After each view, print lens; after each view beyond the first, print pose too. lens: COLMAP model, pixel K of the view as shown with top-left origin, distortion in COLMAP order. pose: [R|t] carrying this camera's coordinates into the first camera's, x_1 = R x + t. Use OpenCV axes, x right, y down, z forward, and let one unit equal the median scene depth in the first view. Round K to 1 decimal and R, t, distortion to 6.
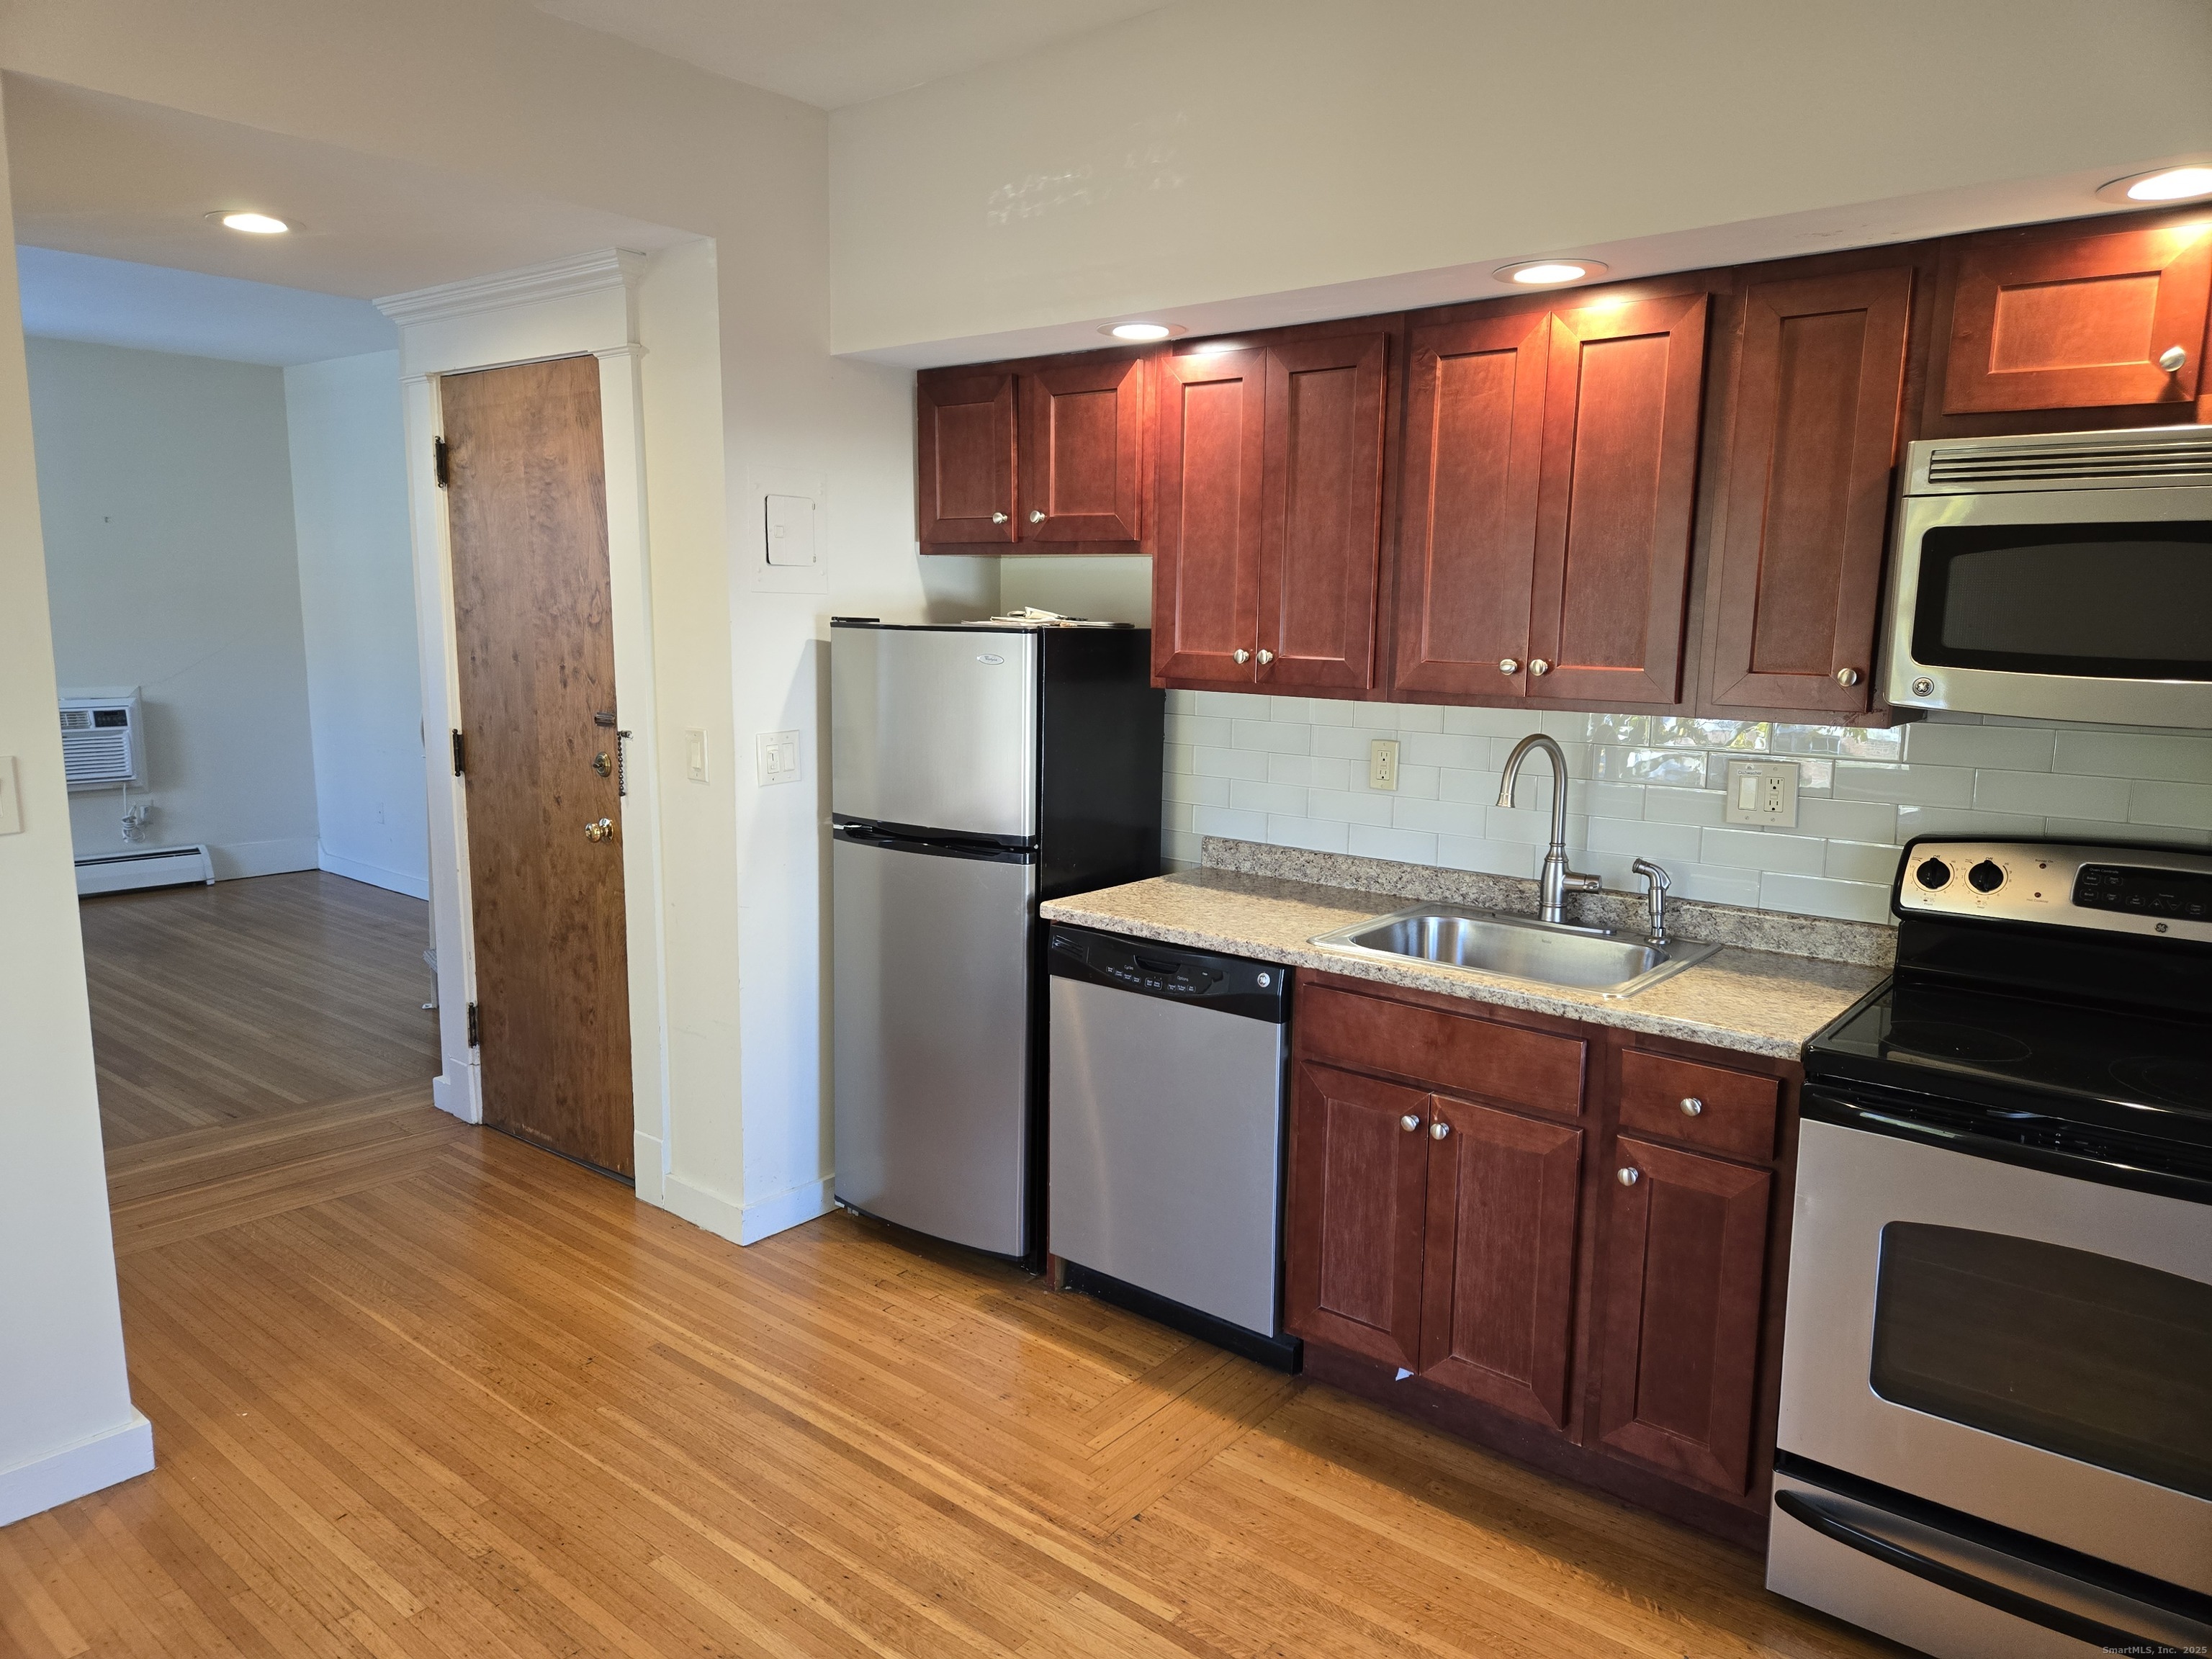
lens RADIAL K [[1464.2, 0, 1099.2], [0, 1464.2, 837.8], [0, 0, 1]] dist [0.088503, -0.073974]
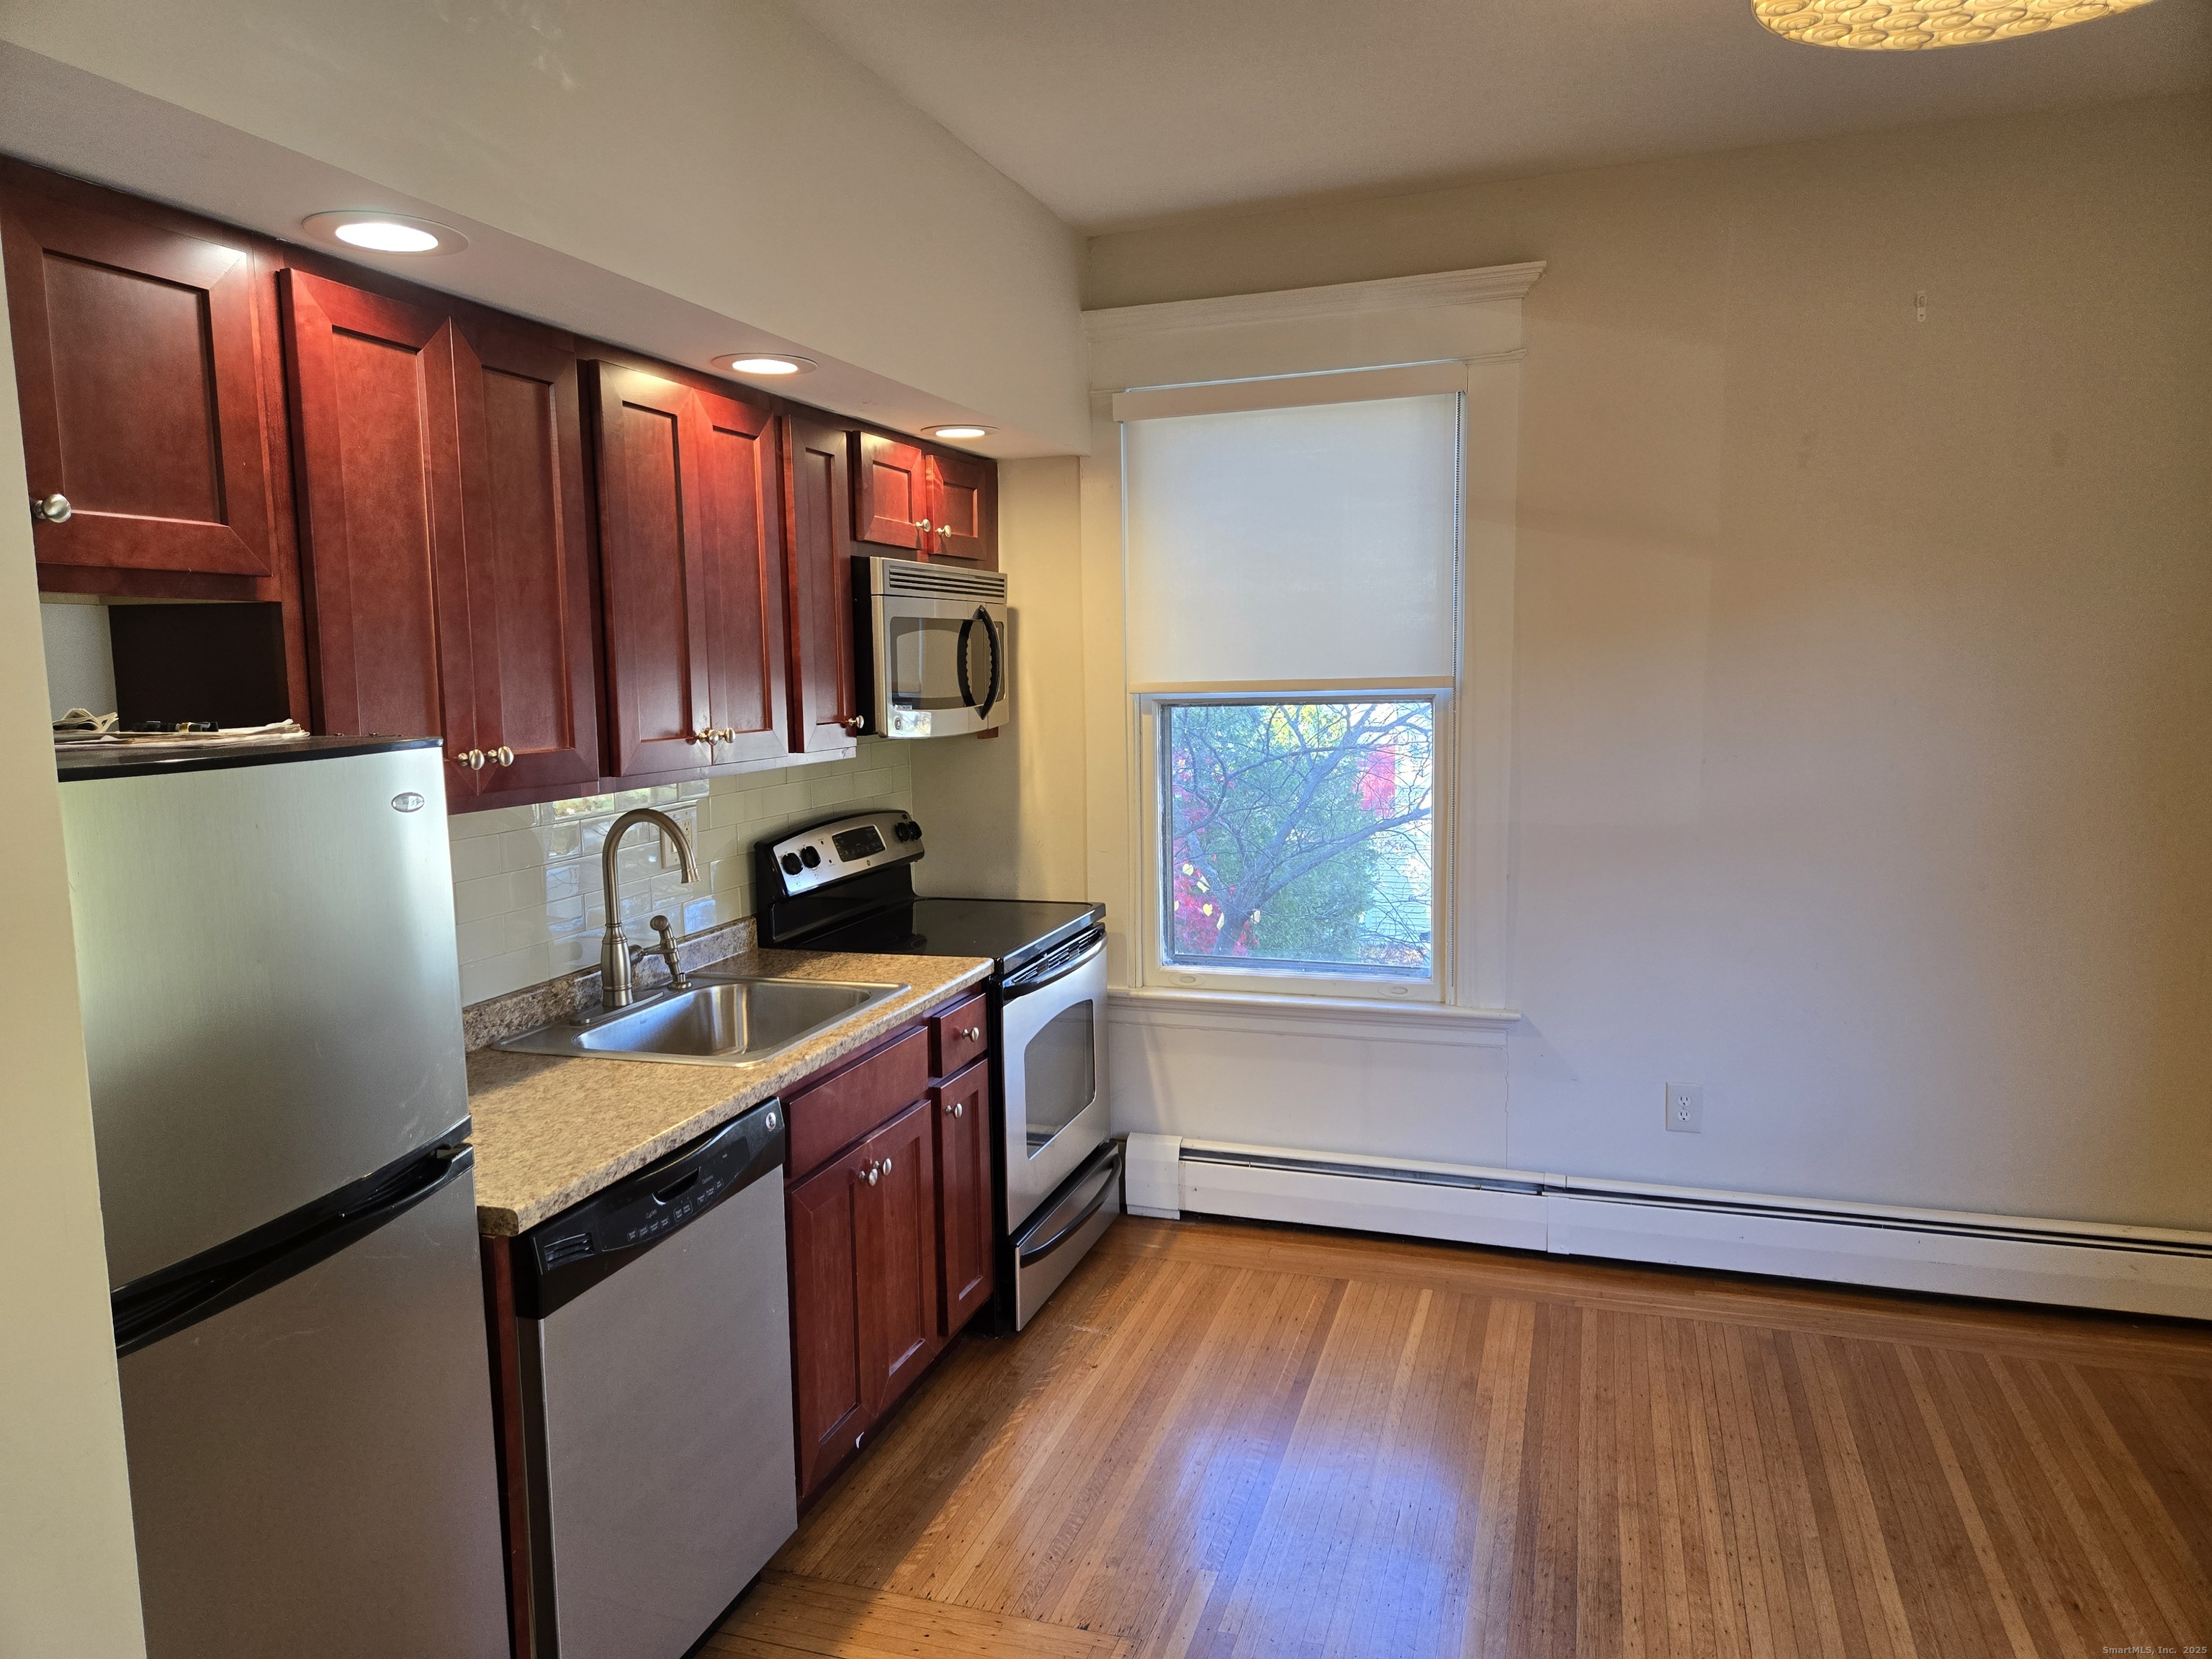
lens RADIAL K [[1464.2, 0, 1084.3], [0, 1464.2, 837.3], [0, 0, 1]] dist [0.088503, -0.073974]
pose [[-0.343264, -0.122564, 0.931208, -0.714890], [0.159992, 0.969329, 0.186558, -0.189478], [-0.925512, 0.213024, -0.313127, 1.058661]]
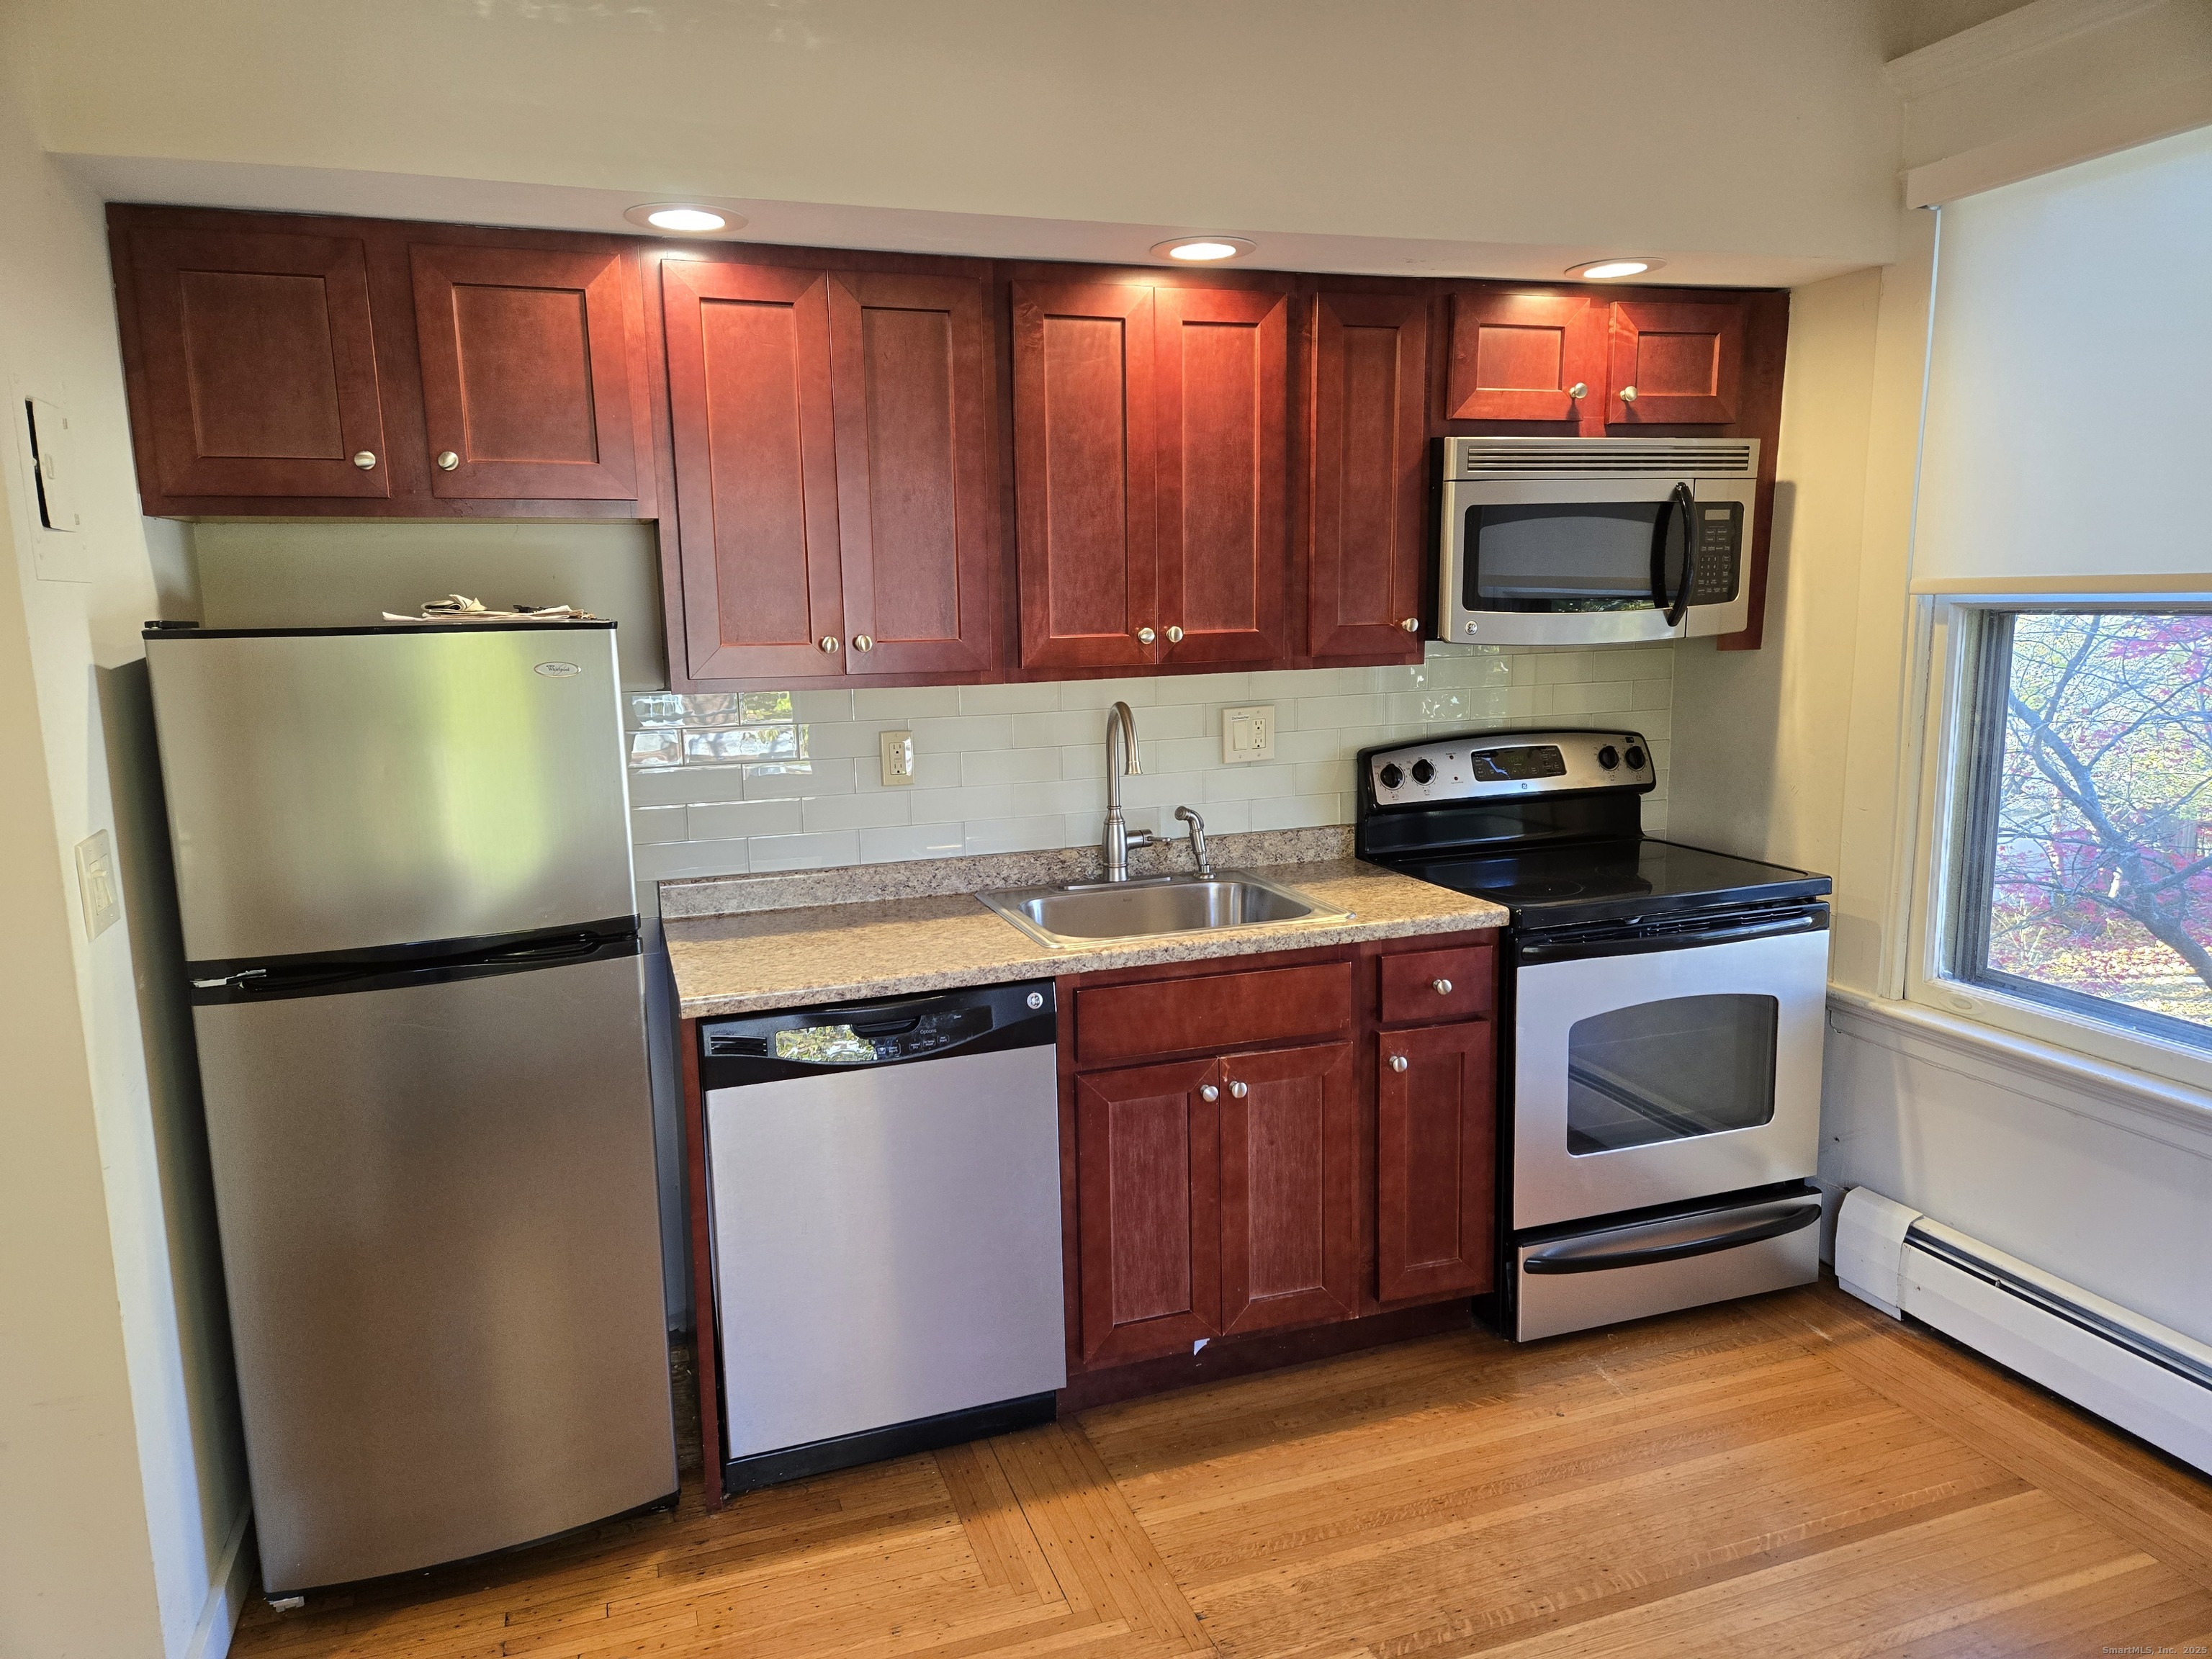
lens RADIAL K [[1464.2, 0, 1097.4], [0, 1464.2, 837.2], [0, 0, 1]] dist [0.088503, -0.073974]
pose [[0.525964, -0.169091, 0.833529, -0.589570], [0.160471, 0.982165, 0.097985, -0.081550], [-0.835231, 0.082221, 0.543718, 0.474455]]
